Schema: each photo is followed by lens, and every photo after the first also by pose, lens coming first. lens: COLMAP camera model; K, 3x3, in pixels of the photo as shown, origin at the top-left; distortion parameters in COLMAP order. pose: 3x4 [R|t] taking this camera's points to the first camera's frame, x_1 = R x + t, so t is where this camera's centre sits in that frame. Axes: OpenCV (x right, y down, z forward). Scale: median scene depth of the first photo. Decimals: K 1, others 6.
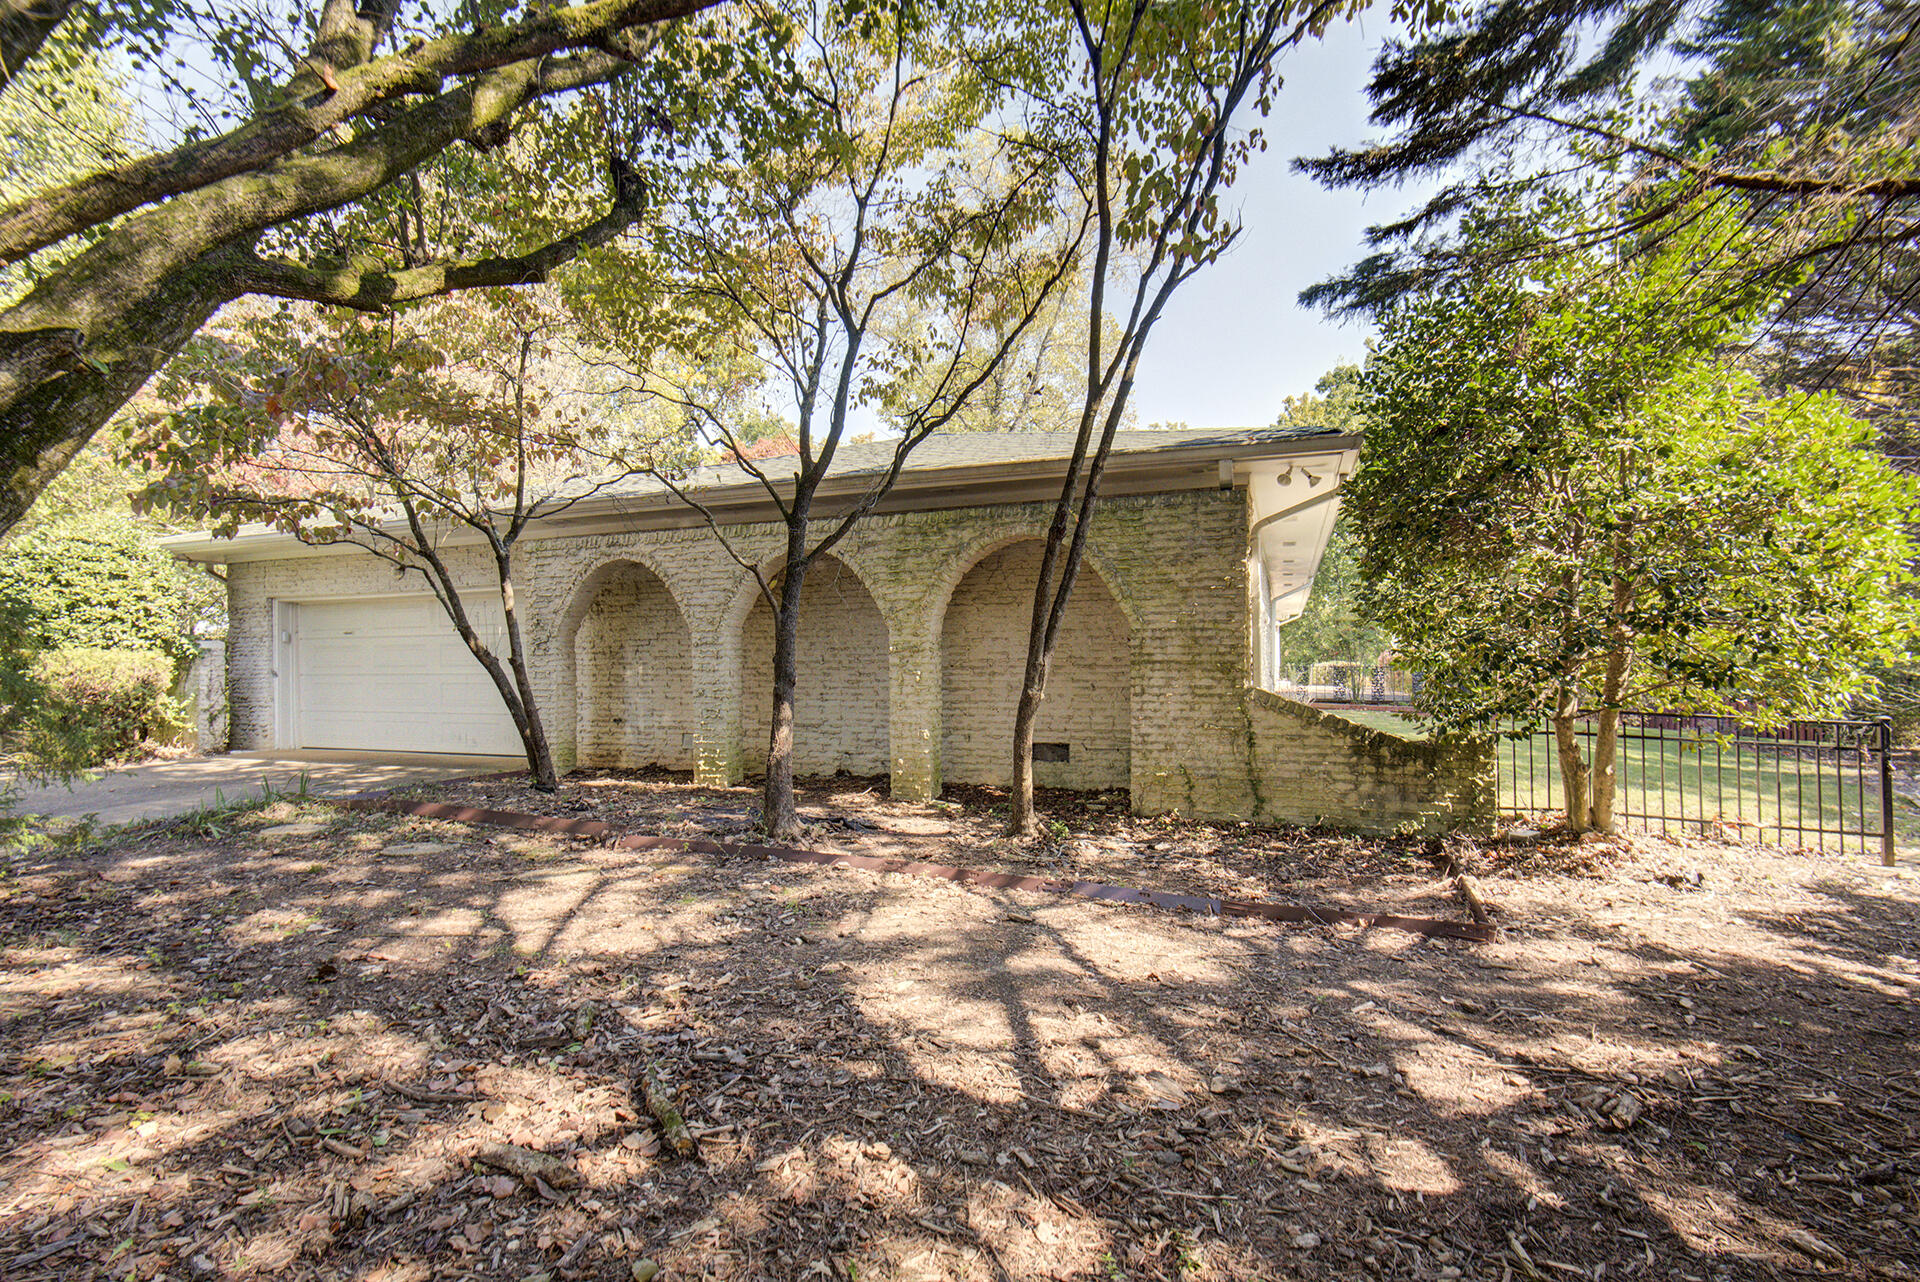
lens RADIAL K [[866.0, 0, 953.3], [0, 866.0, 642.4], [0, 0, 1]] dist [0.001938, -0.001144]
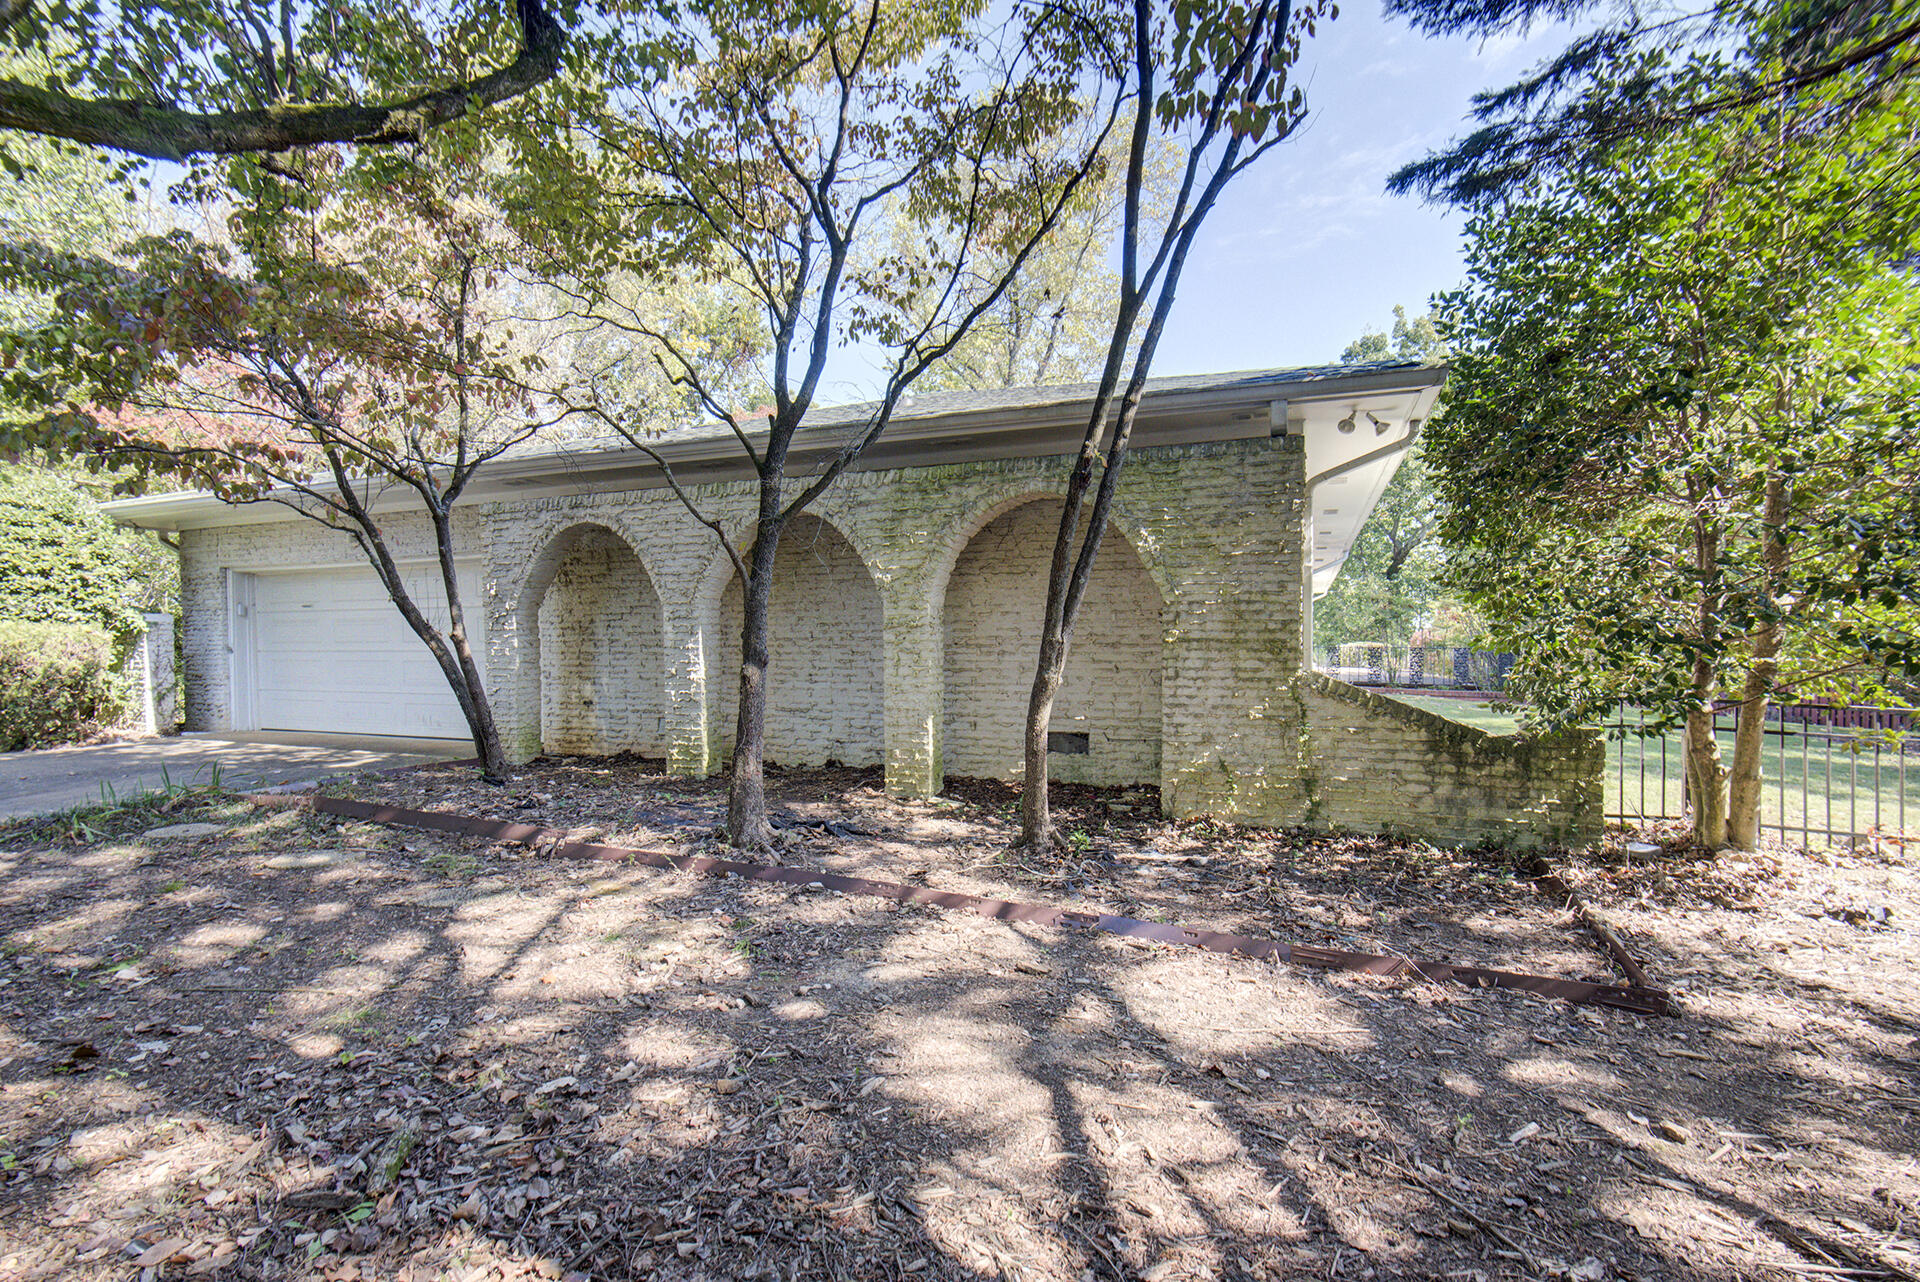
lens RADIAL K [[866.0, 0, 959.2], [0, 866.0, 647.2], [0, 0, 1]] dist [0.001938, -0.001144]
pose [[0.999961, 0.004637, -0.007571, 0.010255], [-0.004415, 0.999567, 0.029092, 0.005678], [0.007702, -0.029057, 0.999548, 0.146099]]
